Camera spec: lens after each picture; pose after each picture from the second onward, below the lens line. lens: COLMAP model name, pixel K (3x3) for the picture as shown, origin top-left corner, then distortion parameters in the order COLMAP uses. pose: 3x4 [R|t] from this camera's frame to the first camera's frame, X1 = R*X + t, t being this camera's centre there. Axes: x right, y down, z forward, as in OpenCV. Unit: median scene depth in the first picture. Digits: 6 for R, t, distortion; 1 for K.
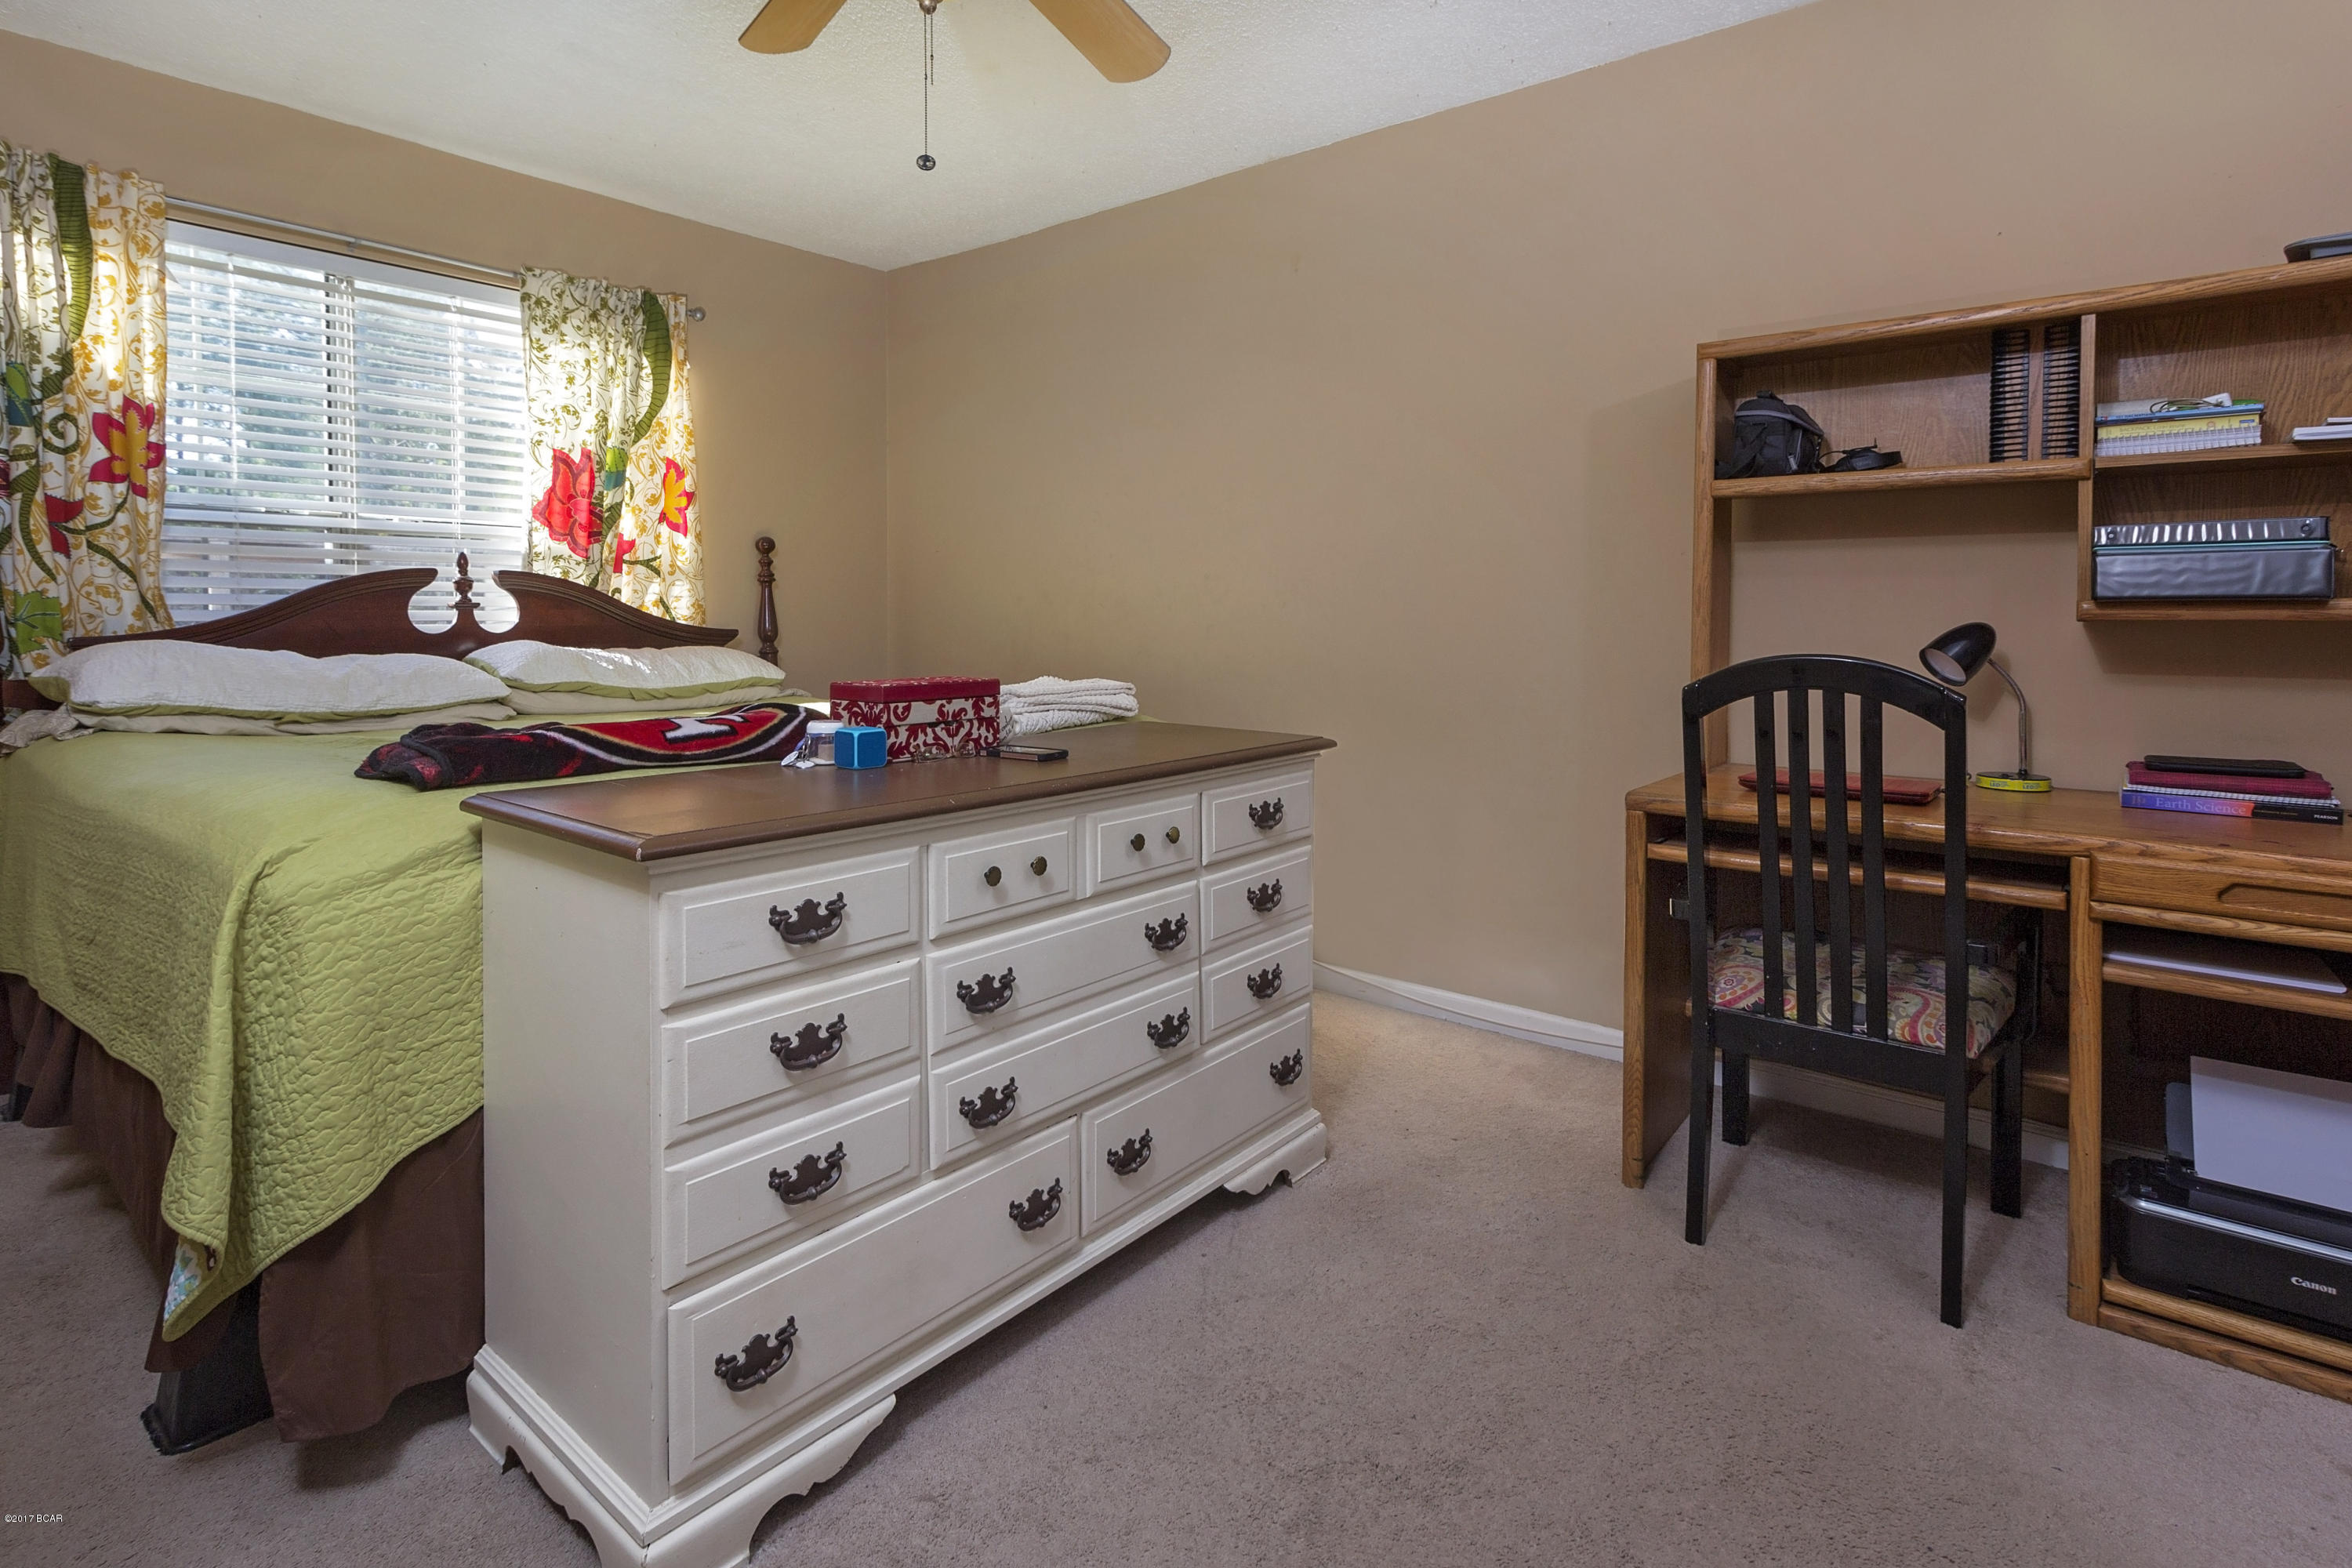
lens RADIAL K [[1145.2, 0, 1176.9], [0, 1145.2, 823.1], [0, 0, 1]] dist [0.003899, 0.002001]
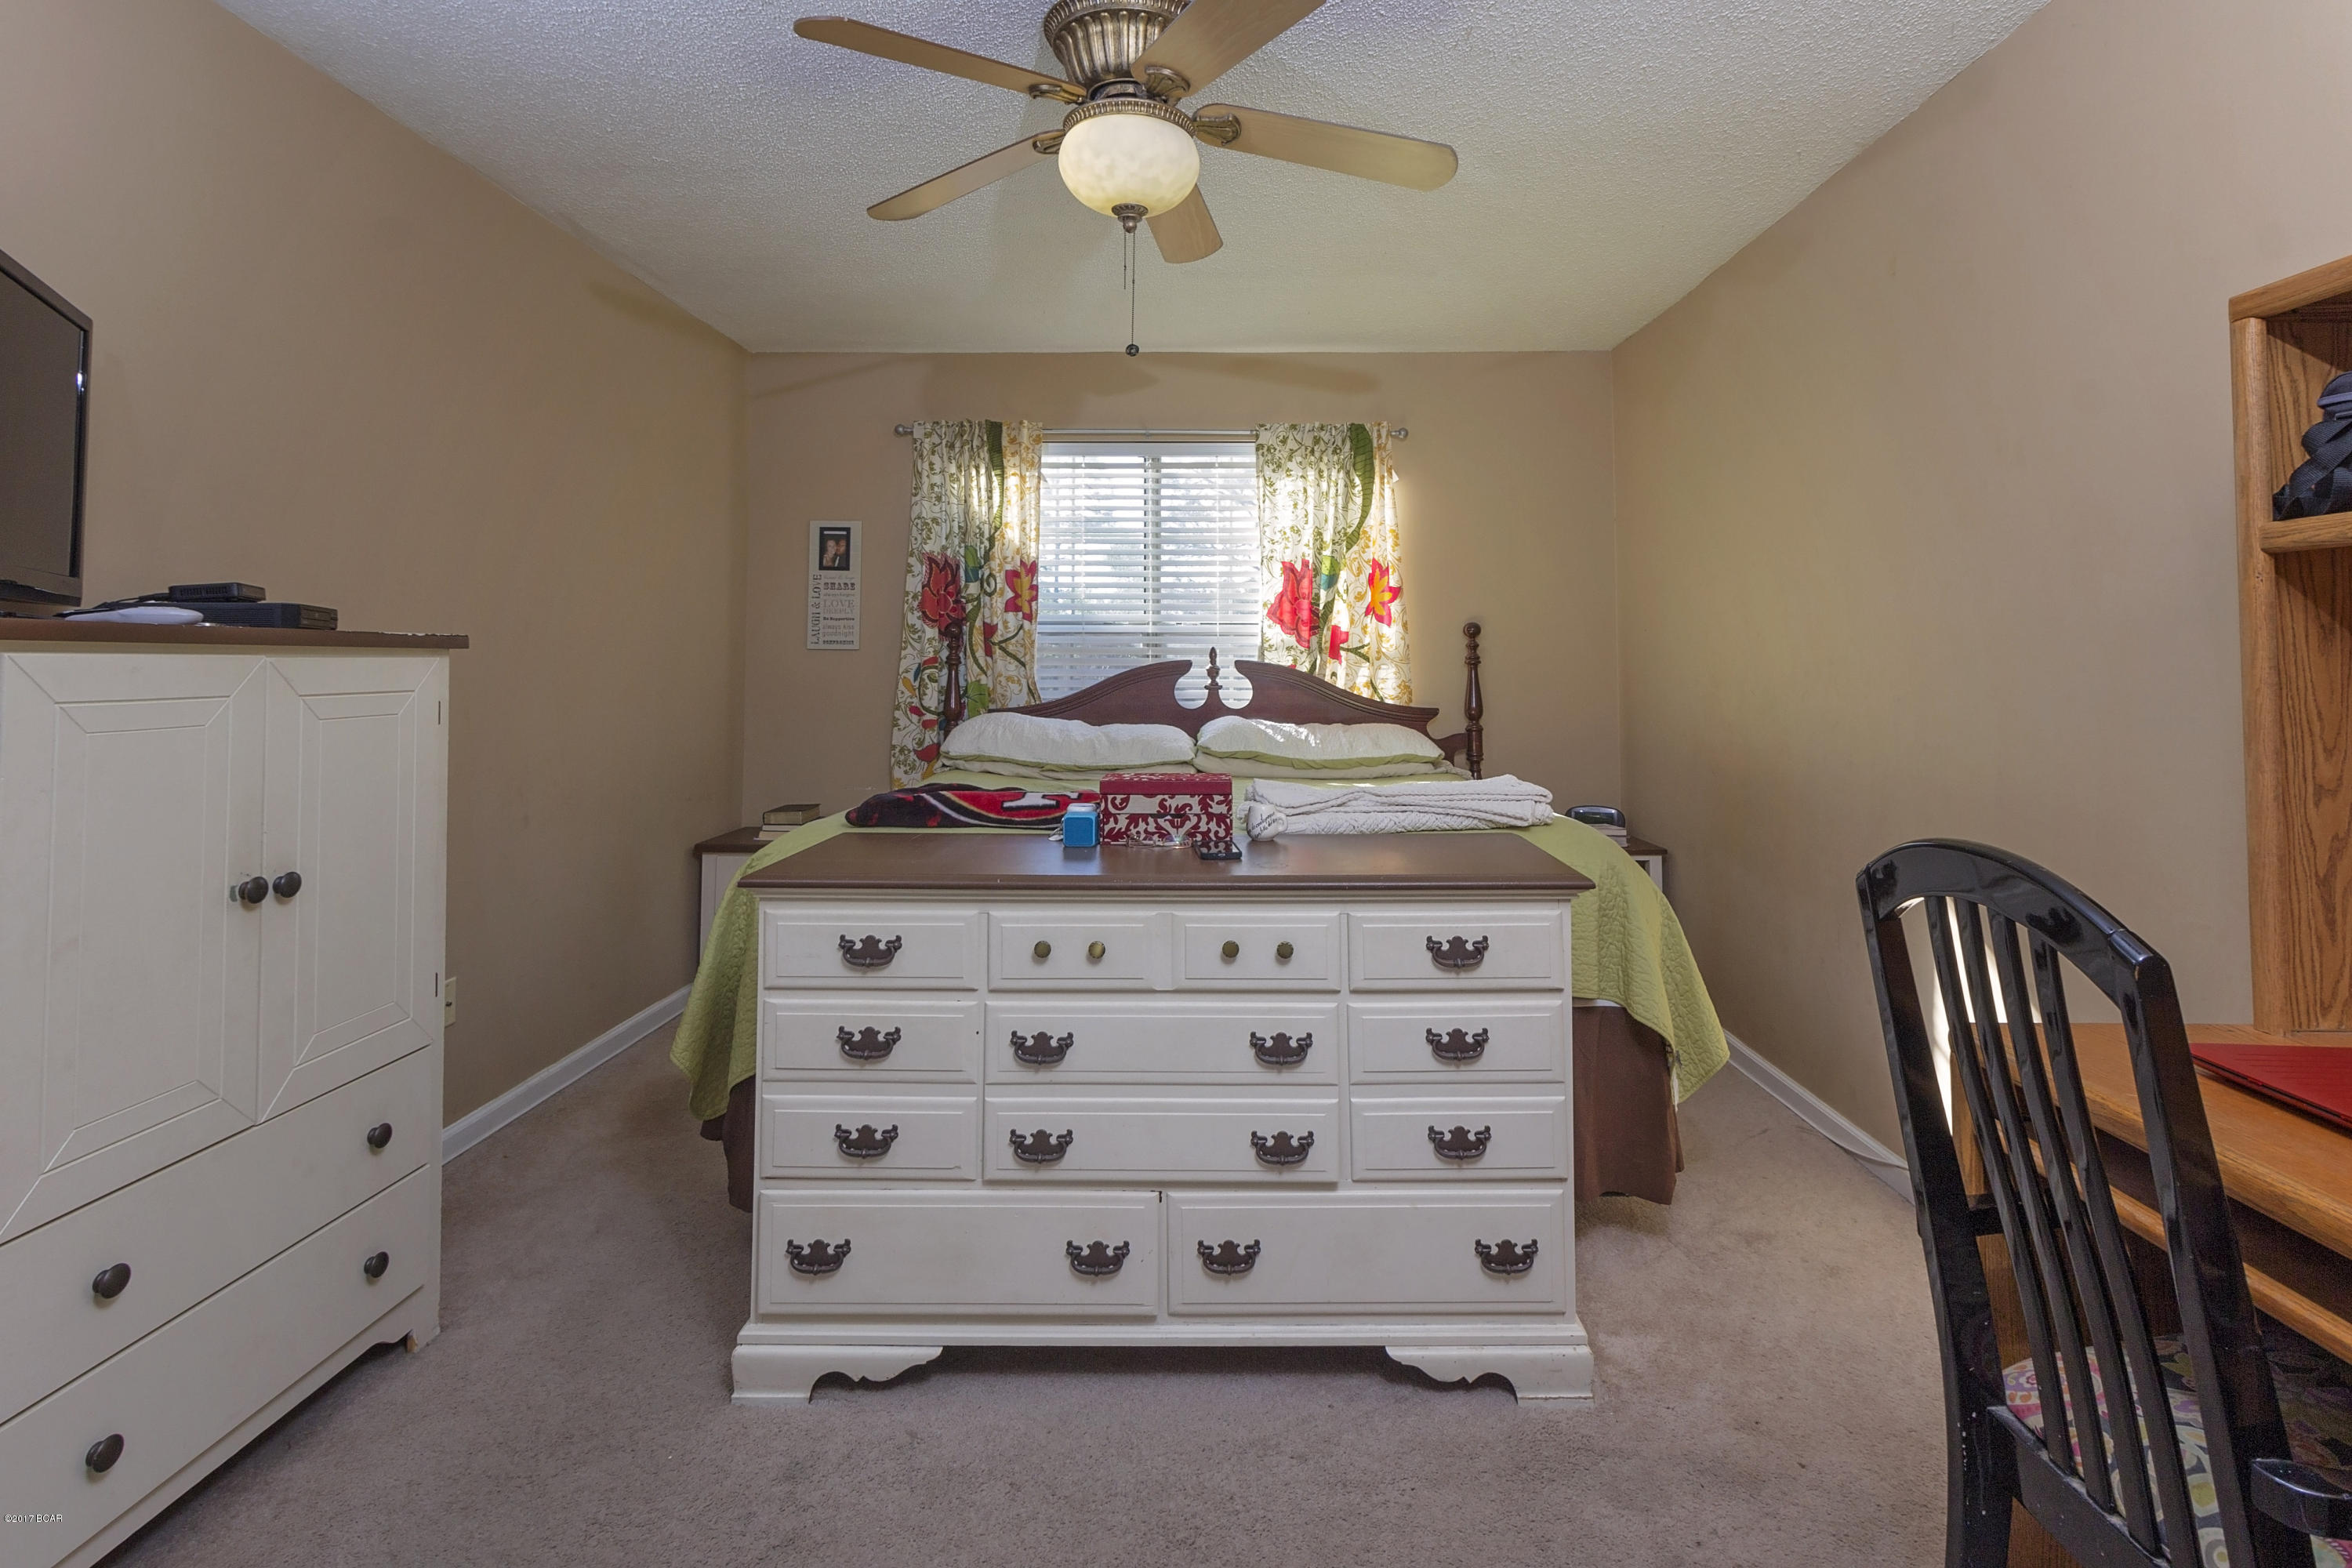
lens RADIAL K [[1163.3, 0, 1178.8], [0, 1163.3, 809.4], [0, 0, 1]] dist [0.003327, 0.000590]
pose [[0.634045, 0.092411, -0.767754, 0.456932], [-0.139564, 0.990205, 0.003928, -0.066038], [0.760597, 0.104660, 0.640732, 0.180288]]
